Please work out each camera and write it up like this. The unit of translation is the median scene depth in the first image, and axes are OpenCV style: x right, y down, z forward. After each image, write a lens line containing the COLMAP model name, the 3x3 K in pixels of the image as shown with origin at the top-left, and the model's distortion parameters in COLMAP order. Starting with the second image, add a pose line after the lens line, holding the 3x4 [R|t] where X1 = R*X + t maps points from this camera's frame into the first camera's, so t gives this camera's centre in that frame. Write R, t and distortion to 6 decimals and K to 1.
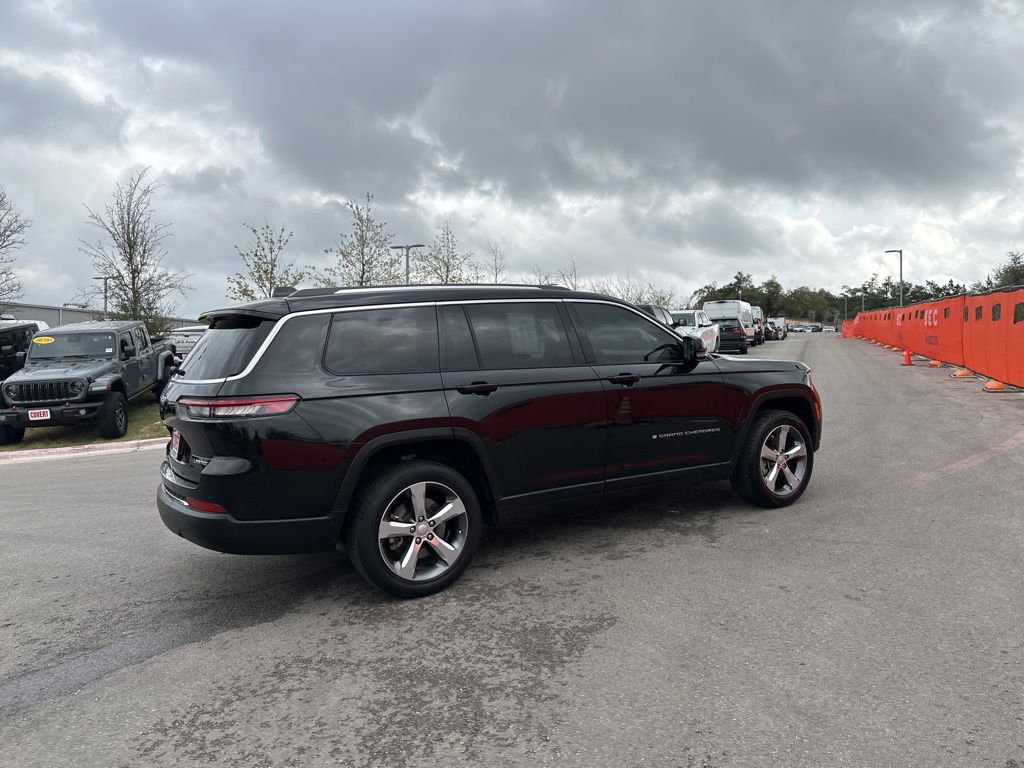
lens RADIAL K [[719.3, 0, 503.2], [0, 719.3, 386.4], [0, 0, 1]] dist [0.116831, -0.115563]
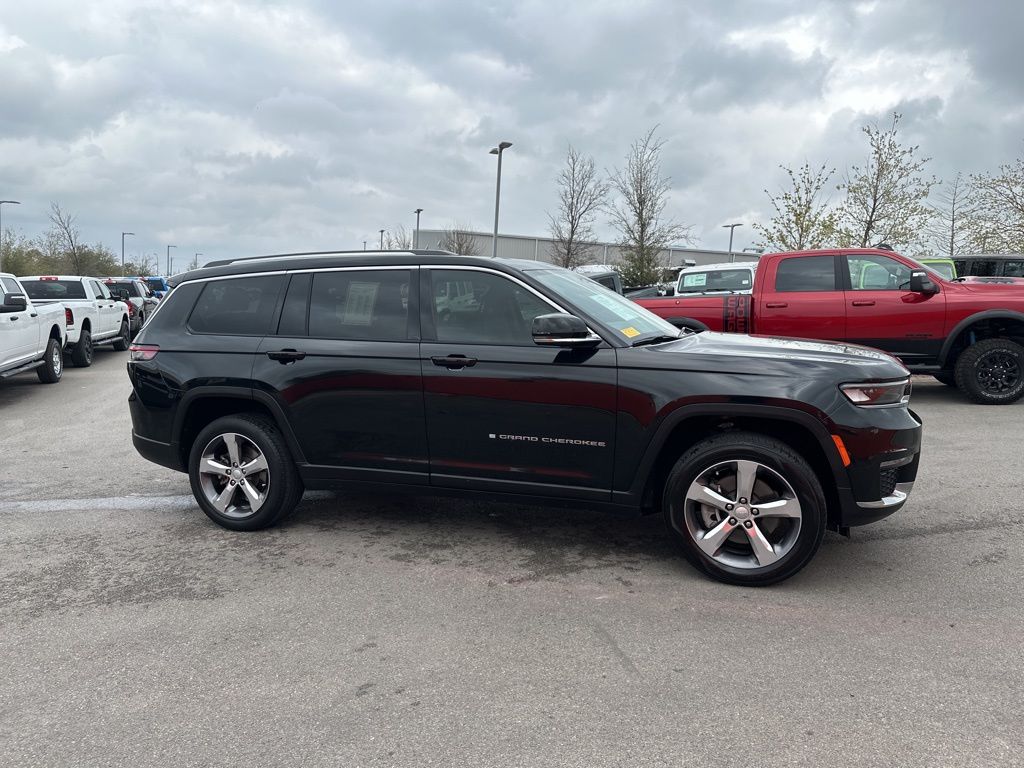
lens RADIAL K [[721.6, 0, 508.3], [0, 721.6, 378.8], [0, 0, 1]] dist [0.083536, -0.129086]
pose [[0.622436, 0.118514, -0.773646, 0.843419], [-0.064646, 0.992876, 0.100087, -0.077326], [0.779996, -0.012285, 0.625664, 0.507123]]
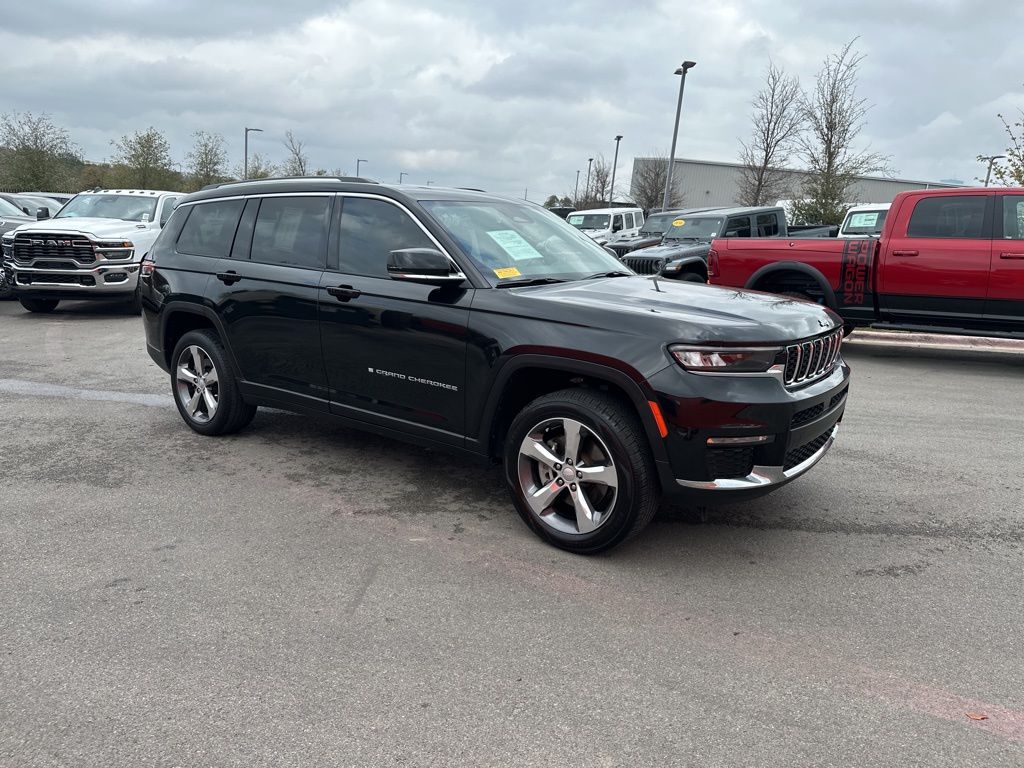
lens RADIAL K [[722.0, 0, 517.2], [0, 722.0, 385.3], [0, 0, 1]] dist [0.082998, -0.115276]
pose [[0.362506, 0.243557, -0.899594, 1.011376], [-0.101335, 0.969827, 0.221737, -0.111822], [0.926456, 0.010779, 0.376249, 0.847850]]
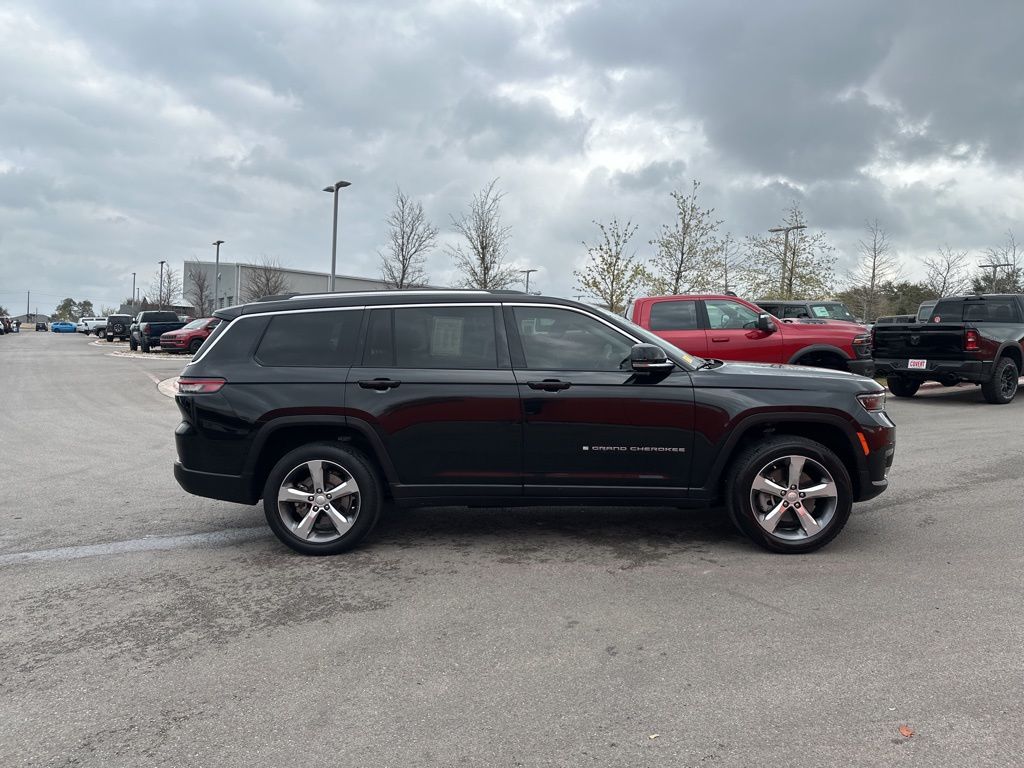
lens RADIAL K [[721.6, 0, 508.3], [0, 721.6, 378.8], [0, 0, 1]] dist [0.083536, -0.129086]
pose [[0.830391, 0.066844, -0.553156, 0.646227], [-0.061850, 0.997701, 0.027716, -0.042230], [0.553737, 0.011197, 0.832616, 0.148525]]
